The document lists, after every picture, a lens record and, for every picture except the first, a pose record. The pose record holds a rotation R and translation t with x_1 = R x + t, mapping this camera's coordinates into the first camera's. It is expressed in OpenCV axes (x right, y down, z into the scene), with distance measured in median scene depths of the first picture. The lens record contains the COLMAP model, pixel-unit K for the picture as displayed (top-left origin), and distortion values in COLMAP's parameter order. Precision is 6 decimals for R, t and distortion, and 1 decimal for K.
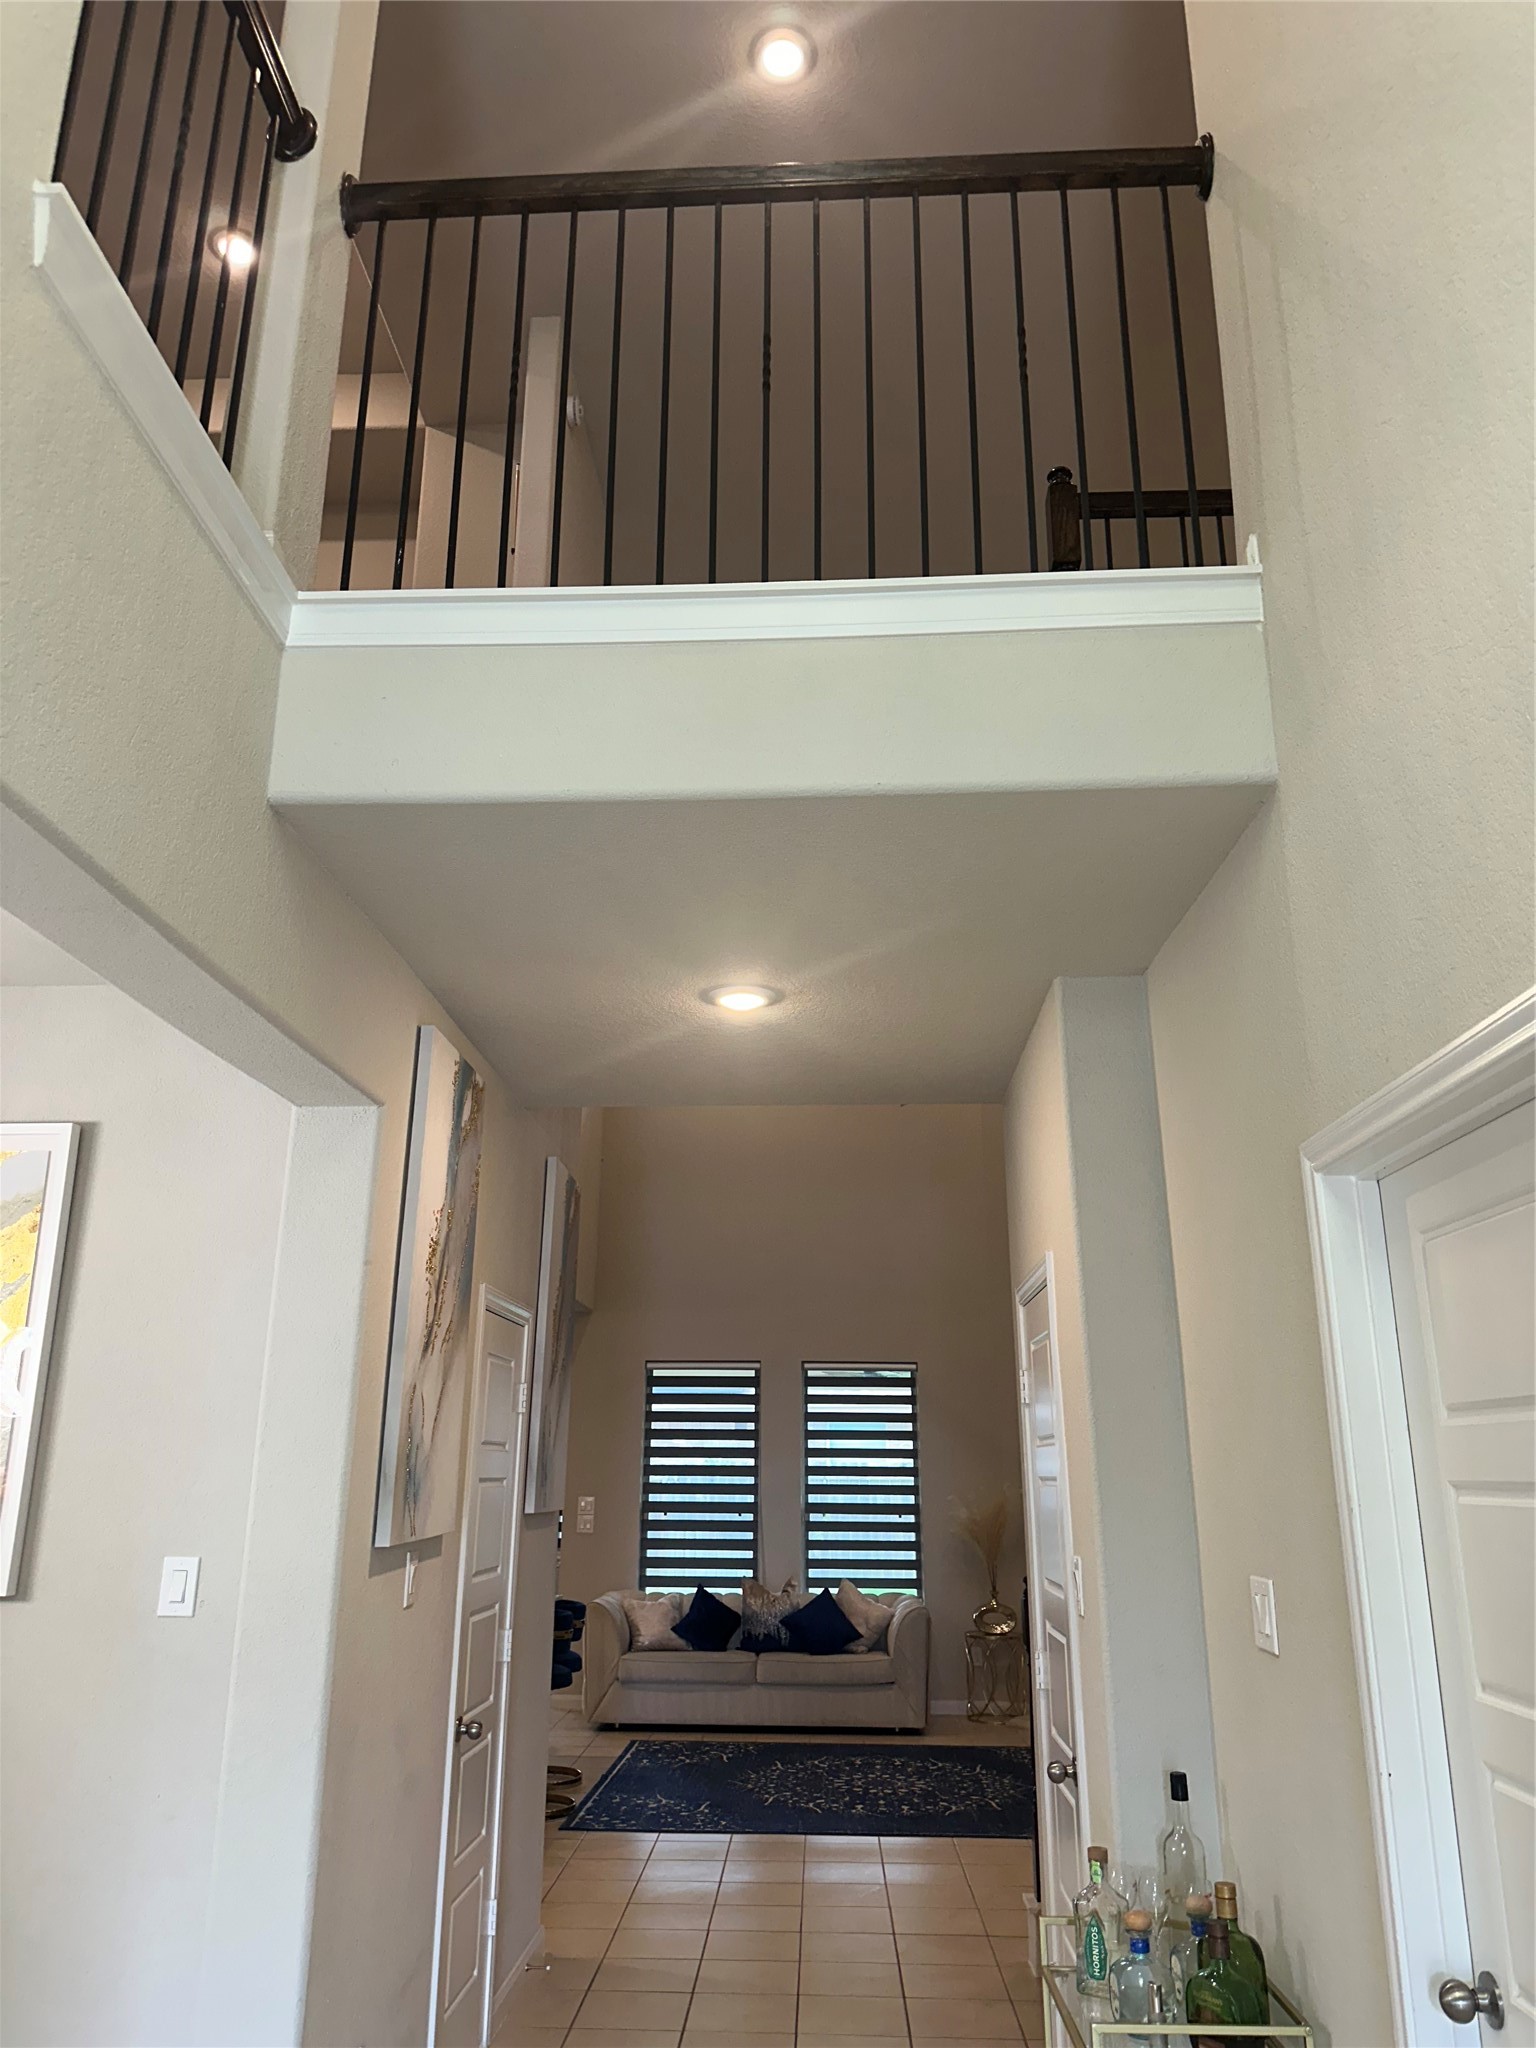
lens RADIAL K [[1432.5, 0, 761.5], [0, 1432.5, 1014.6], [0, 0, 1]] dist [0.062699, -0.080573]
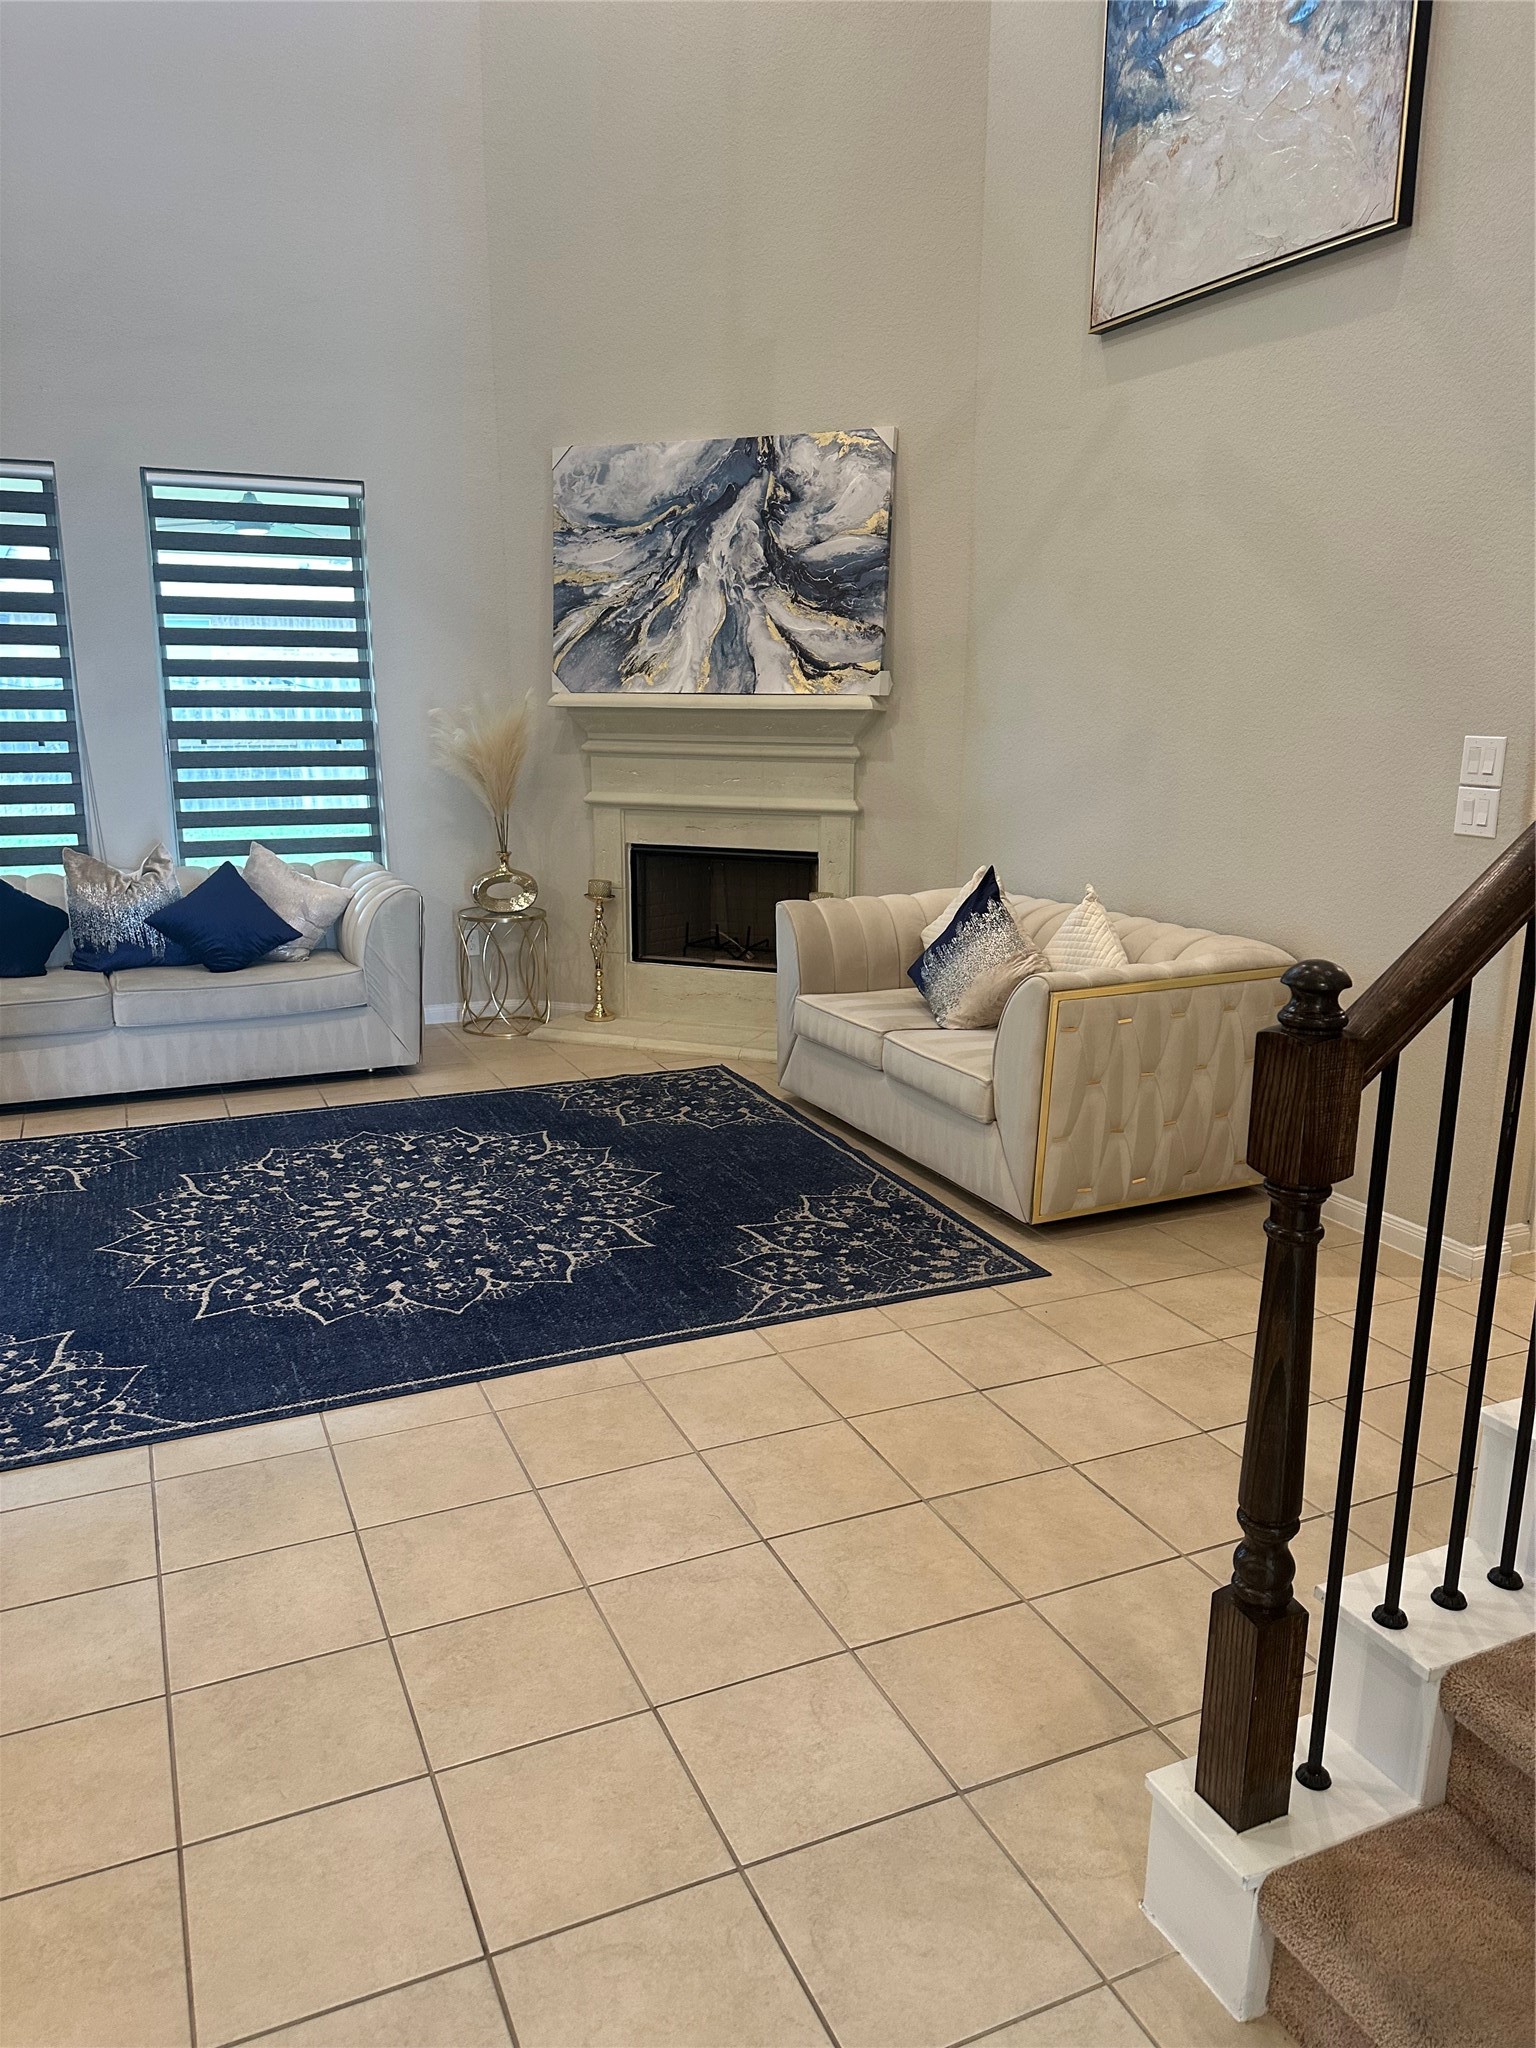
lens RADIAL K [[1432.5, 0, 761.5], [0, 1432.5, 1014.6], [0, 0, 1]] dist [0.062699, -0.080573]
pose [[0.895795, -0.102085, 0.432586, -0.027969], [-0.130502, 0.869959, 0.475542, 0.204972], [-0.424878, -0.482441, 0.765983, 0.608754]]
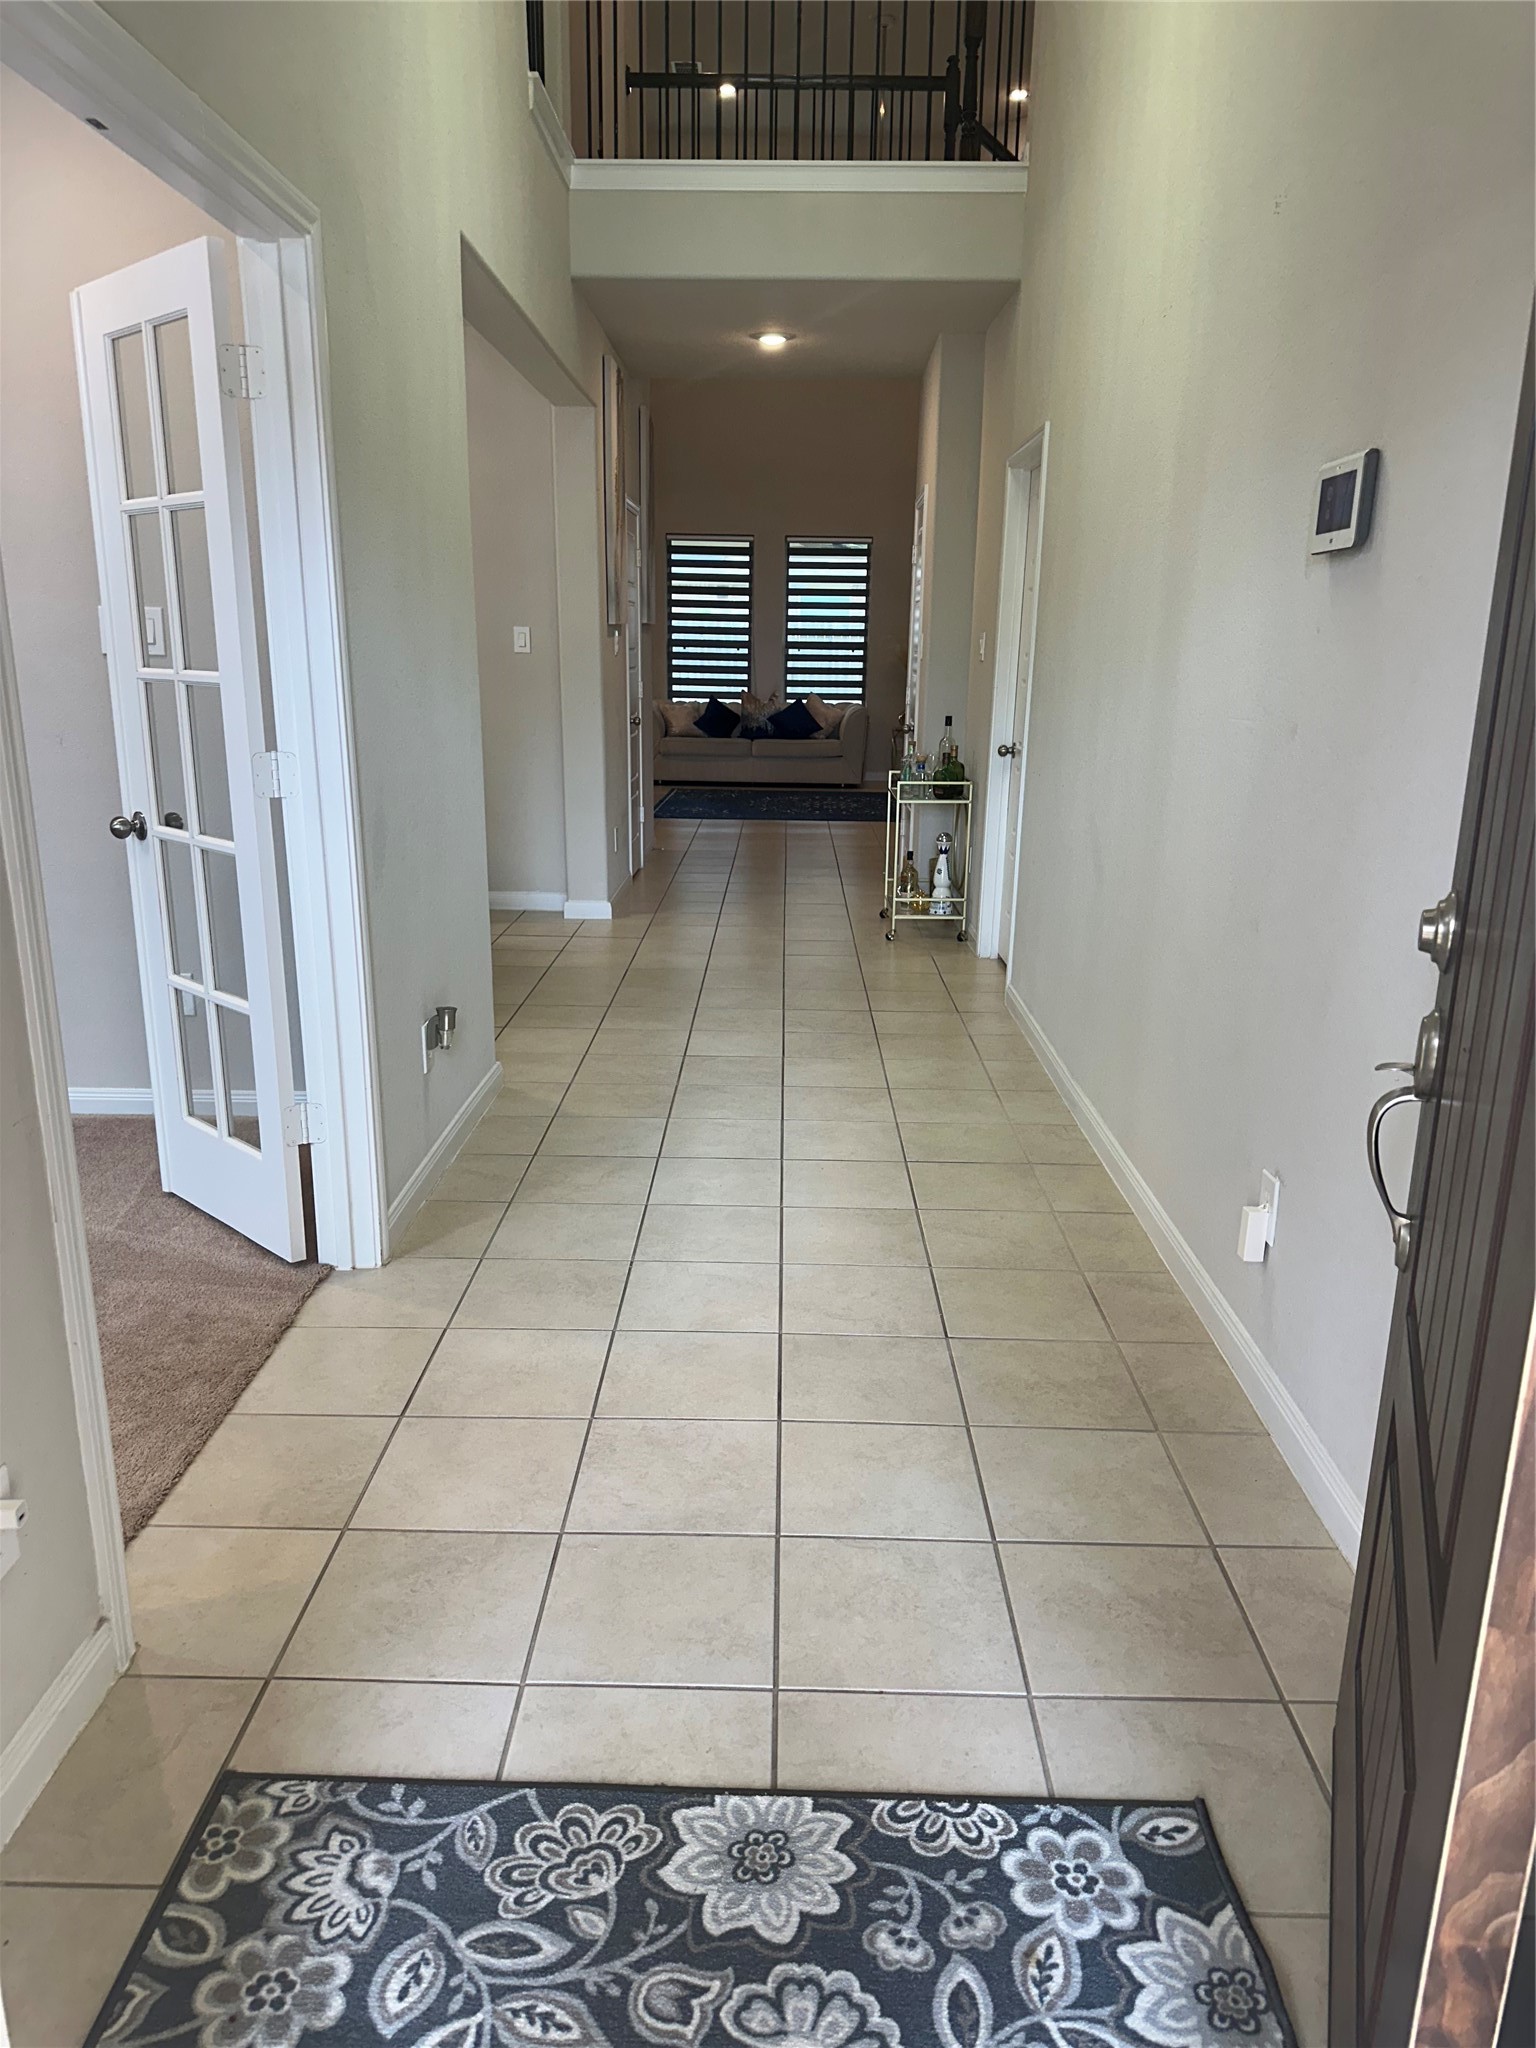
lens RADIAL K [[1420.4, 0, 774.5], [0, 1420.4, 1025.2], [0, 0, 1]] dist [0.136886, -0.183577]
pose [[0.999490, 0.000062, 0.031933, -0.036326], [-0.017264, 0.842299, 0.538735, -0.140205], [-0.026864, -0.539011, 0.841870, -0.543540]]
